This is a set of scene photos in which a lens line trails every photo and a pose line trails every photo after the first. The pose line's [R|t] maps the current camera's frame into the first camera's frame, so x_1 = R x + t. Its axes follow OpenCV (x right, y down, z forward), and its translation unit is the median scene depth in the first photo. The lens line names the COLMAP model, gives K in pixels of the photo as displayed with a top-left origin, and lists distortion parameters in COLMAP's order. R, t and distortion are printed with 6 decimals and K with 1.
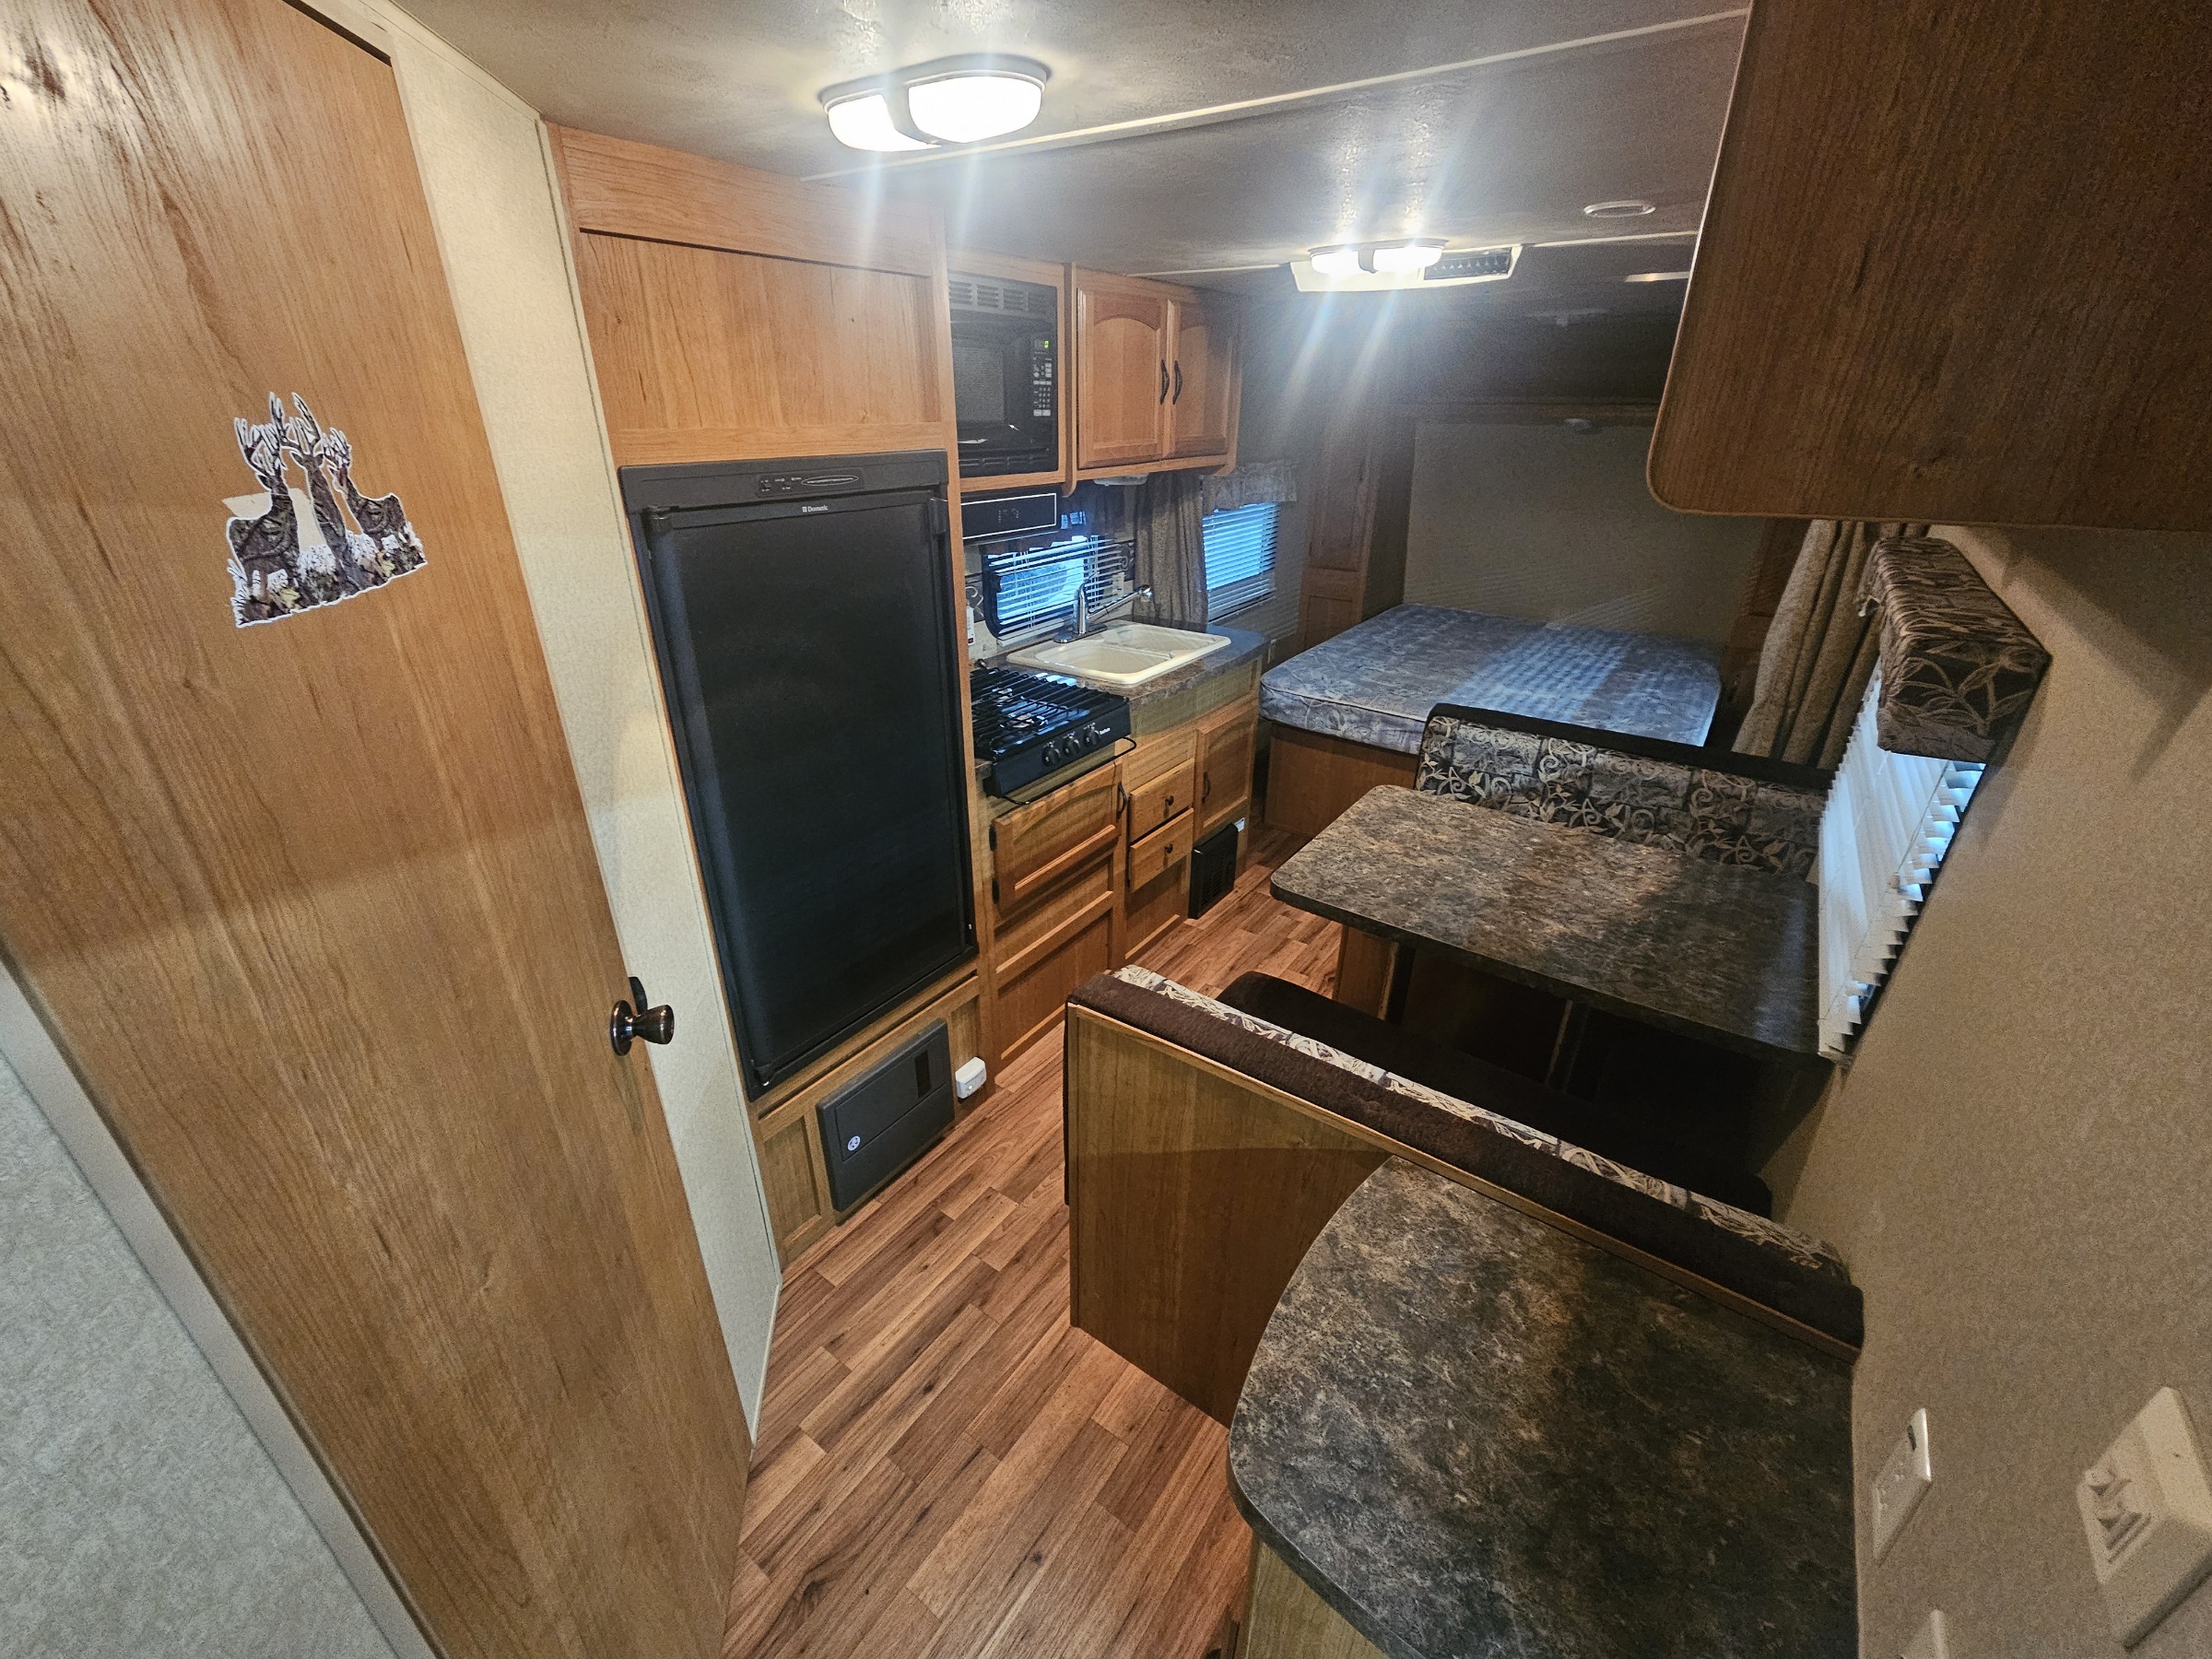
lens RADIAL K [[899.1, 0, 1097.0], [0, 899.1, 838.8], [0, 0, 1]] dist [-0.000662, -0.000896]
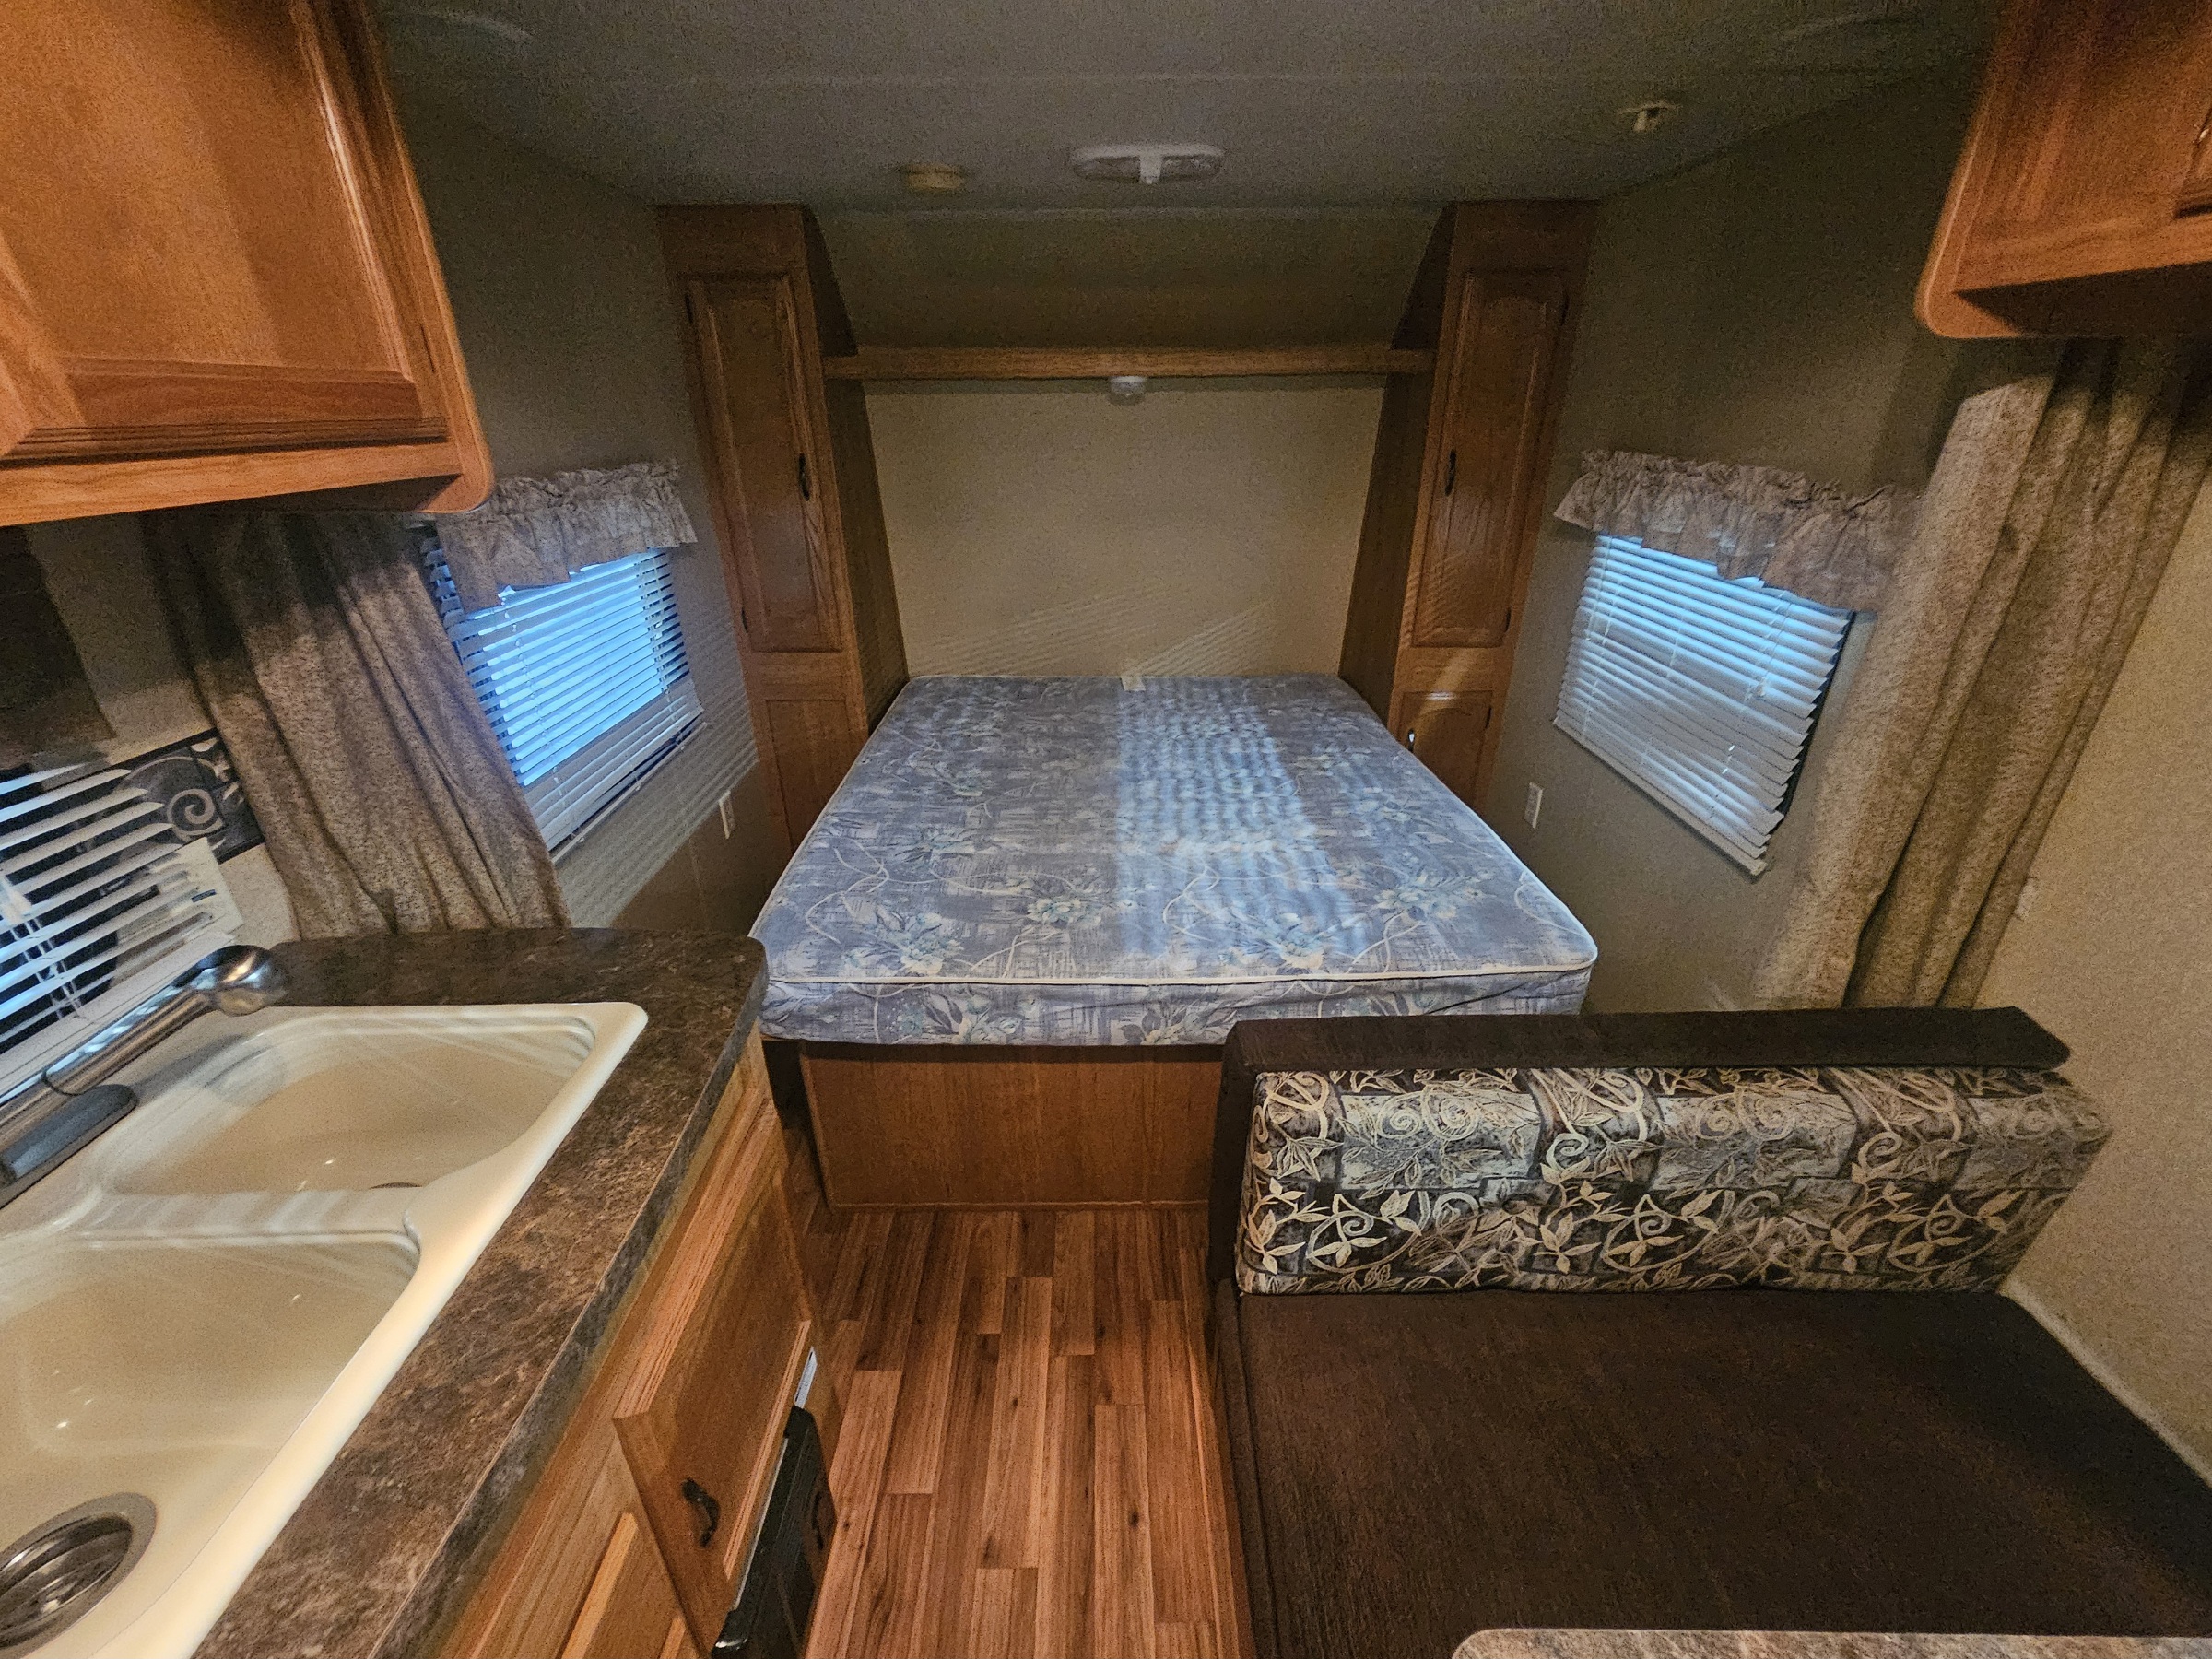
lens RADIAL K [[899.1, 0, 1097.0], [0, 899.1, 838.8], [0, 0, 1]] dist [-0.000662, -0.000896]
pose [[0.806221, -0.264664, 0.529114, 0.114974], [0.267880, 0.960729, 0.072385, -0.239746], [-0.527493, 0.083381, 0.845458, 0.585569]]
